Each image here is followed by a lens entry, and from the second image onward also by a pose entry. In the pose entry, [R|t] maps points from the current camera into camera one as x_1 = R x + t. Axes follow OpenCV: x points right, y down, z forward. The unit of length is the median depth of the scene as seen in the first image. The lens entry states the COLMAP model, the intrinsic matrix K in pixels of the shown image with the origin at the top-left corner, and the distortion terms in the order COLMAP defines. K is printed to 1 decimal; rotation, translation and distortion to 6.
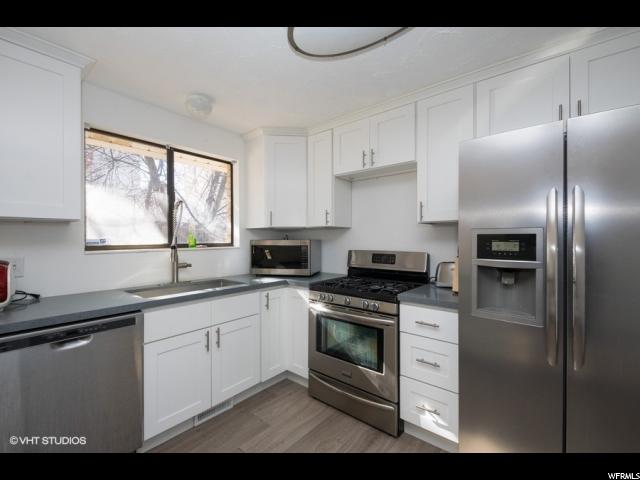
lens RADIAL K [[276.2, 0, 320.0], [0, 276.2, 240.0], [0, 0, 1]] dist [0.001231, -0.000001]
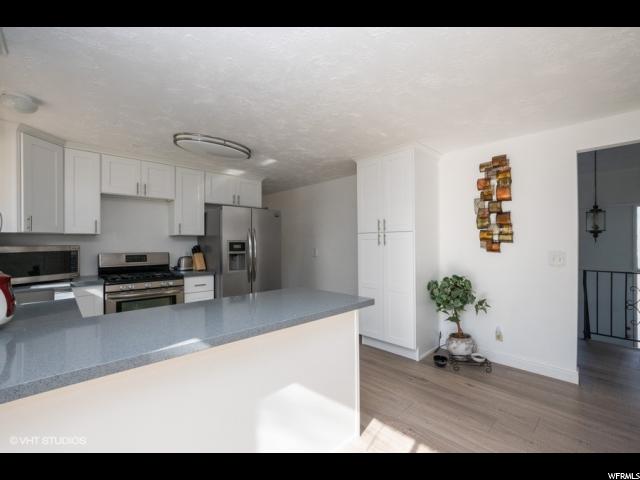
lens RADIAL K [[274.6, 0, 319.0], [0, 274.6, 243.2], [0, 0, 1]] dist [0.000125, -0.000221]
pose [[0.091002, 0.003349, 0.995845, -1.145031], [0.008254, 0.999957, -0.004117, 0.004327], [-0.995816, 0.008594, 0.090971, -0.060835]]
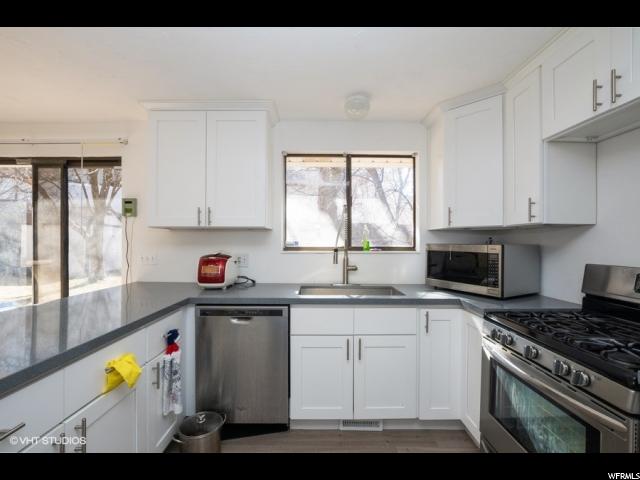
lens RADIAL K [[280.6, 0, 318.8], [0, 280.6, 243.0], [0, 0, 1]] dist [-0.025659, 0.000204]
pose [[0.638074, 0.011319, -0.769892, 0.217455], [-0.009891, 0.999930, 0.006504, -0.005601], [0.769912, 0.003464, 0.638141, 0.248123]]
